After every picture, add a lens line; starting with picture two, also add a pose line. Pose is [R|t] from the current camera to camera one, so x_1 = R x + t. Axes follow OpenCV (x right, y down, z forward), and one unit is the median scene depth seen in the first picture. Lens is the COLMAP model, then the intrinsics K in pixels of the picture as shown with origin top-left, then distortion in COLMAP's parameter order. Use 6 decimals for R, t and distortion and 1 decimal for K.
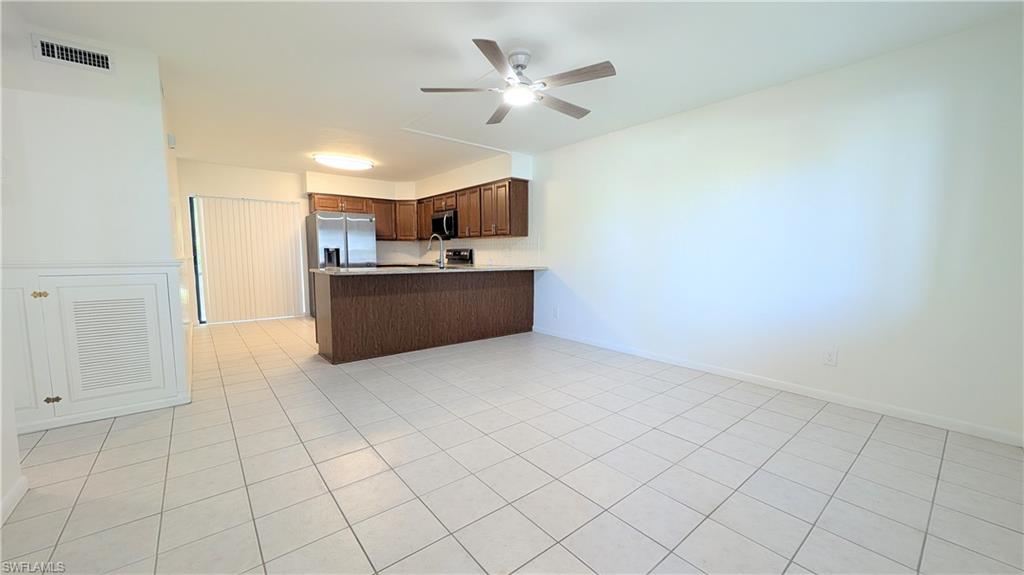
lens RADIAL K [[387.9, 0, 510.4], [0, 387.9, 292.3], [0, 0, 1]] dist [0.005218, -0.000006]
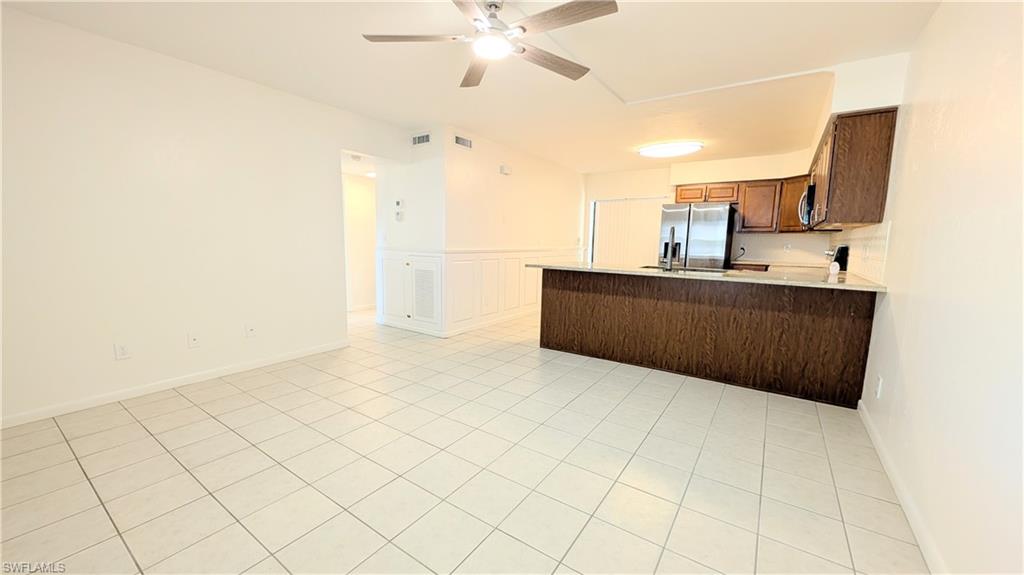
lens RADIAL K [[387.9, 0, 512.2], [0, 387.9, 291.8], [0, 0, 1]] dist [0.005218, -0.000006]
pose [[0.283949, 0.132034, -0.949705, 0.399311], [-0.114076, 0.988091, 0.103264, -0.054840], [0.952029, 0.079017, 0.295630, 0.411937]]
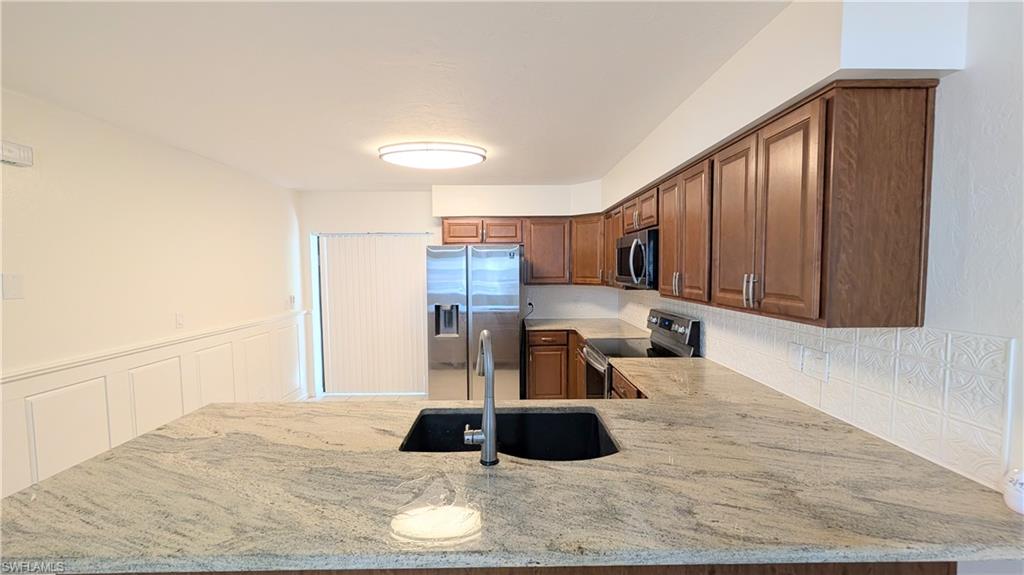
lens RADIAL K [[387.9, 0, 512.5], [0, 387.9, 290.0], [0, 0, 1]] dist [0.005218, -0.000006]
pose [[0.783651, 0.028953, -0.620526, -0.002066], [-0.053307, 0.998363, -0.020737, -0.149674], [0.618909, 0.049329, 0.783912, 0.677411]]
